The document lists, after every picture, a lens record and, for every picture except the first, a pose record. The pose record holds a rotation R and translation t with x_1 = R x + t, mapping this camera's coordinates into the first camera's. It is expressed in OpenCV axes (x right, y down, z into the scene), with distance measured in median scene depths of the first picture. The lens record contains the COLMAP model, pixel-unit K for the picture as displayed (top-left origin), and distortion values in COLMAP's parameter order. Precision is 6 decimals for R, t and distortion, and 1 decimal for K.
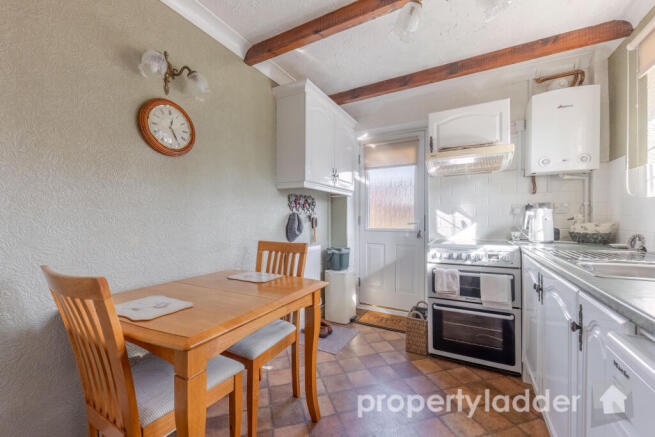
lens RADIAL K [[263.5, 0, 322.7], [0, 263.5, 218.9], [0, 0, 1]] dist [0.013885, -0.004341]
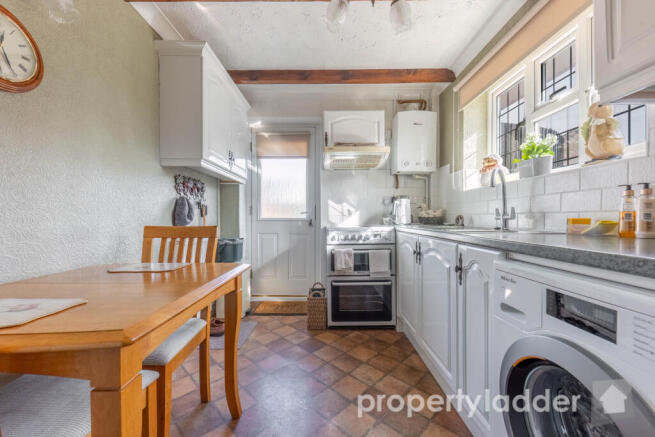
lens RADIAL K [[263.5, 0, 325.3], [0, 263.5, 218.5], [0, 0, 1]] dist [0.013885, -0.004341]
pose [[0.877785, 0.000934, 0.479053, -0.140413], [-0.002407, 0.999994, 0.002461, 0.054055], [-0.479048, -0.003313, 0.877782, 0.039815]]
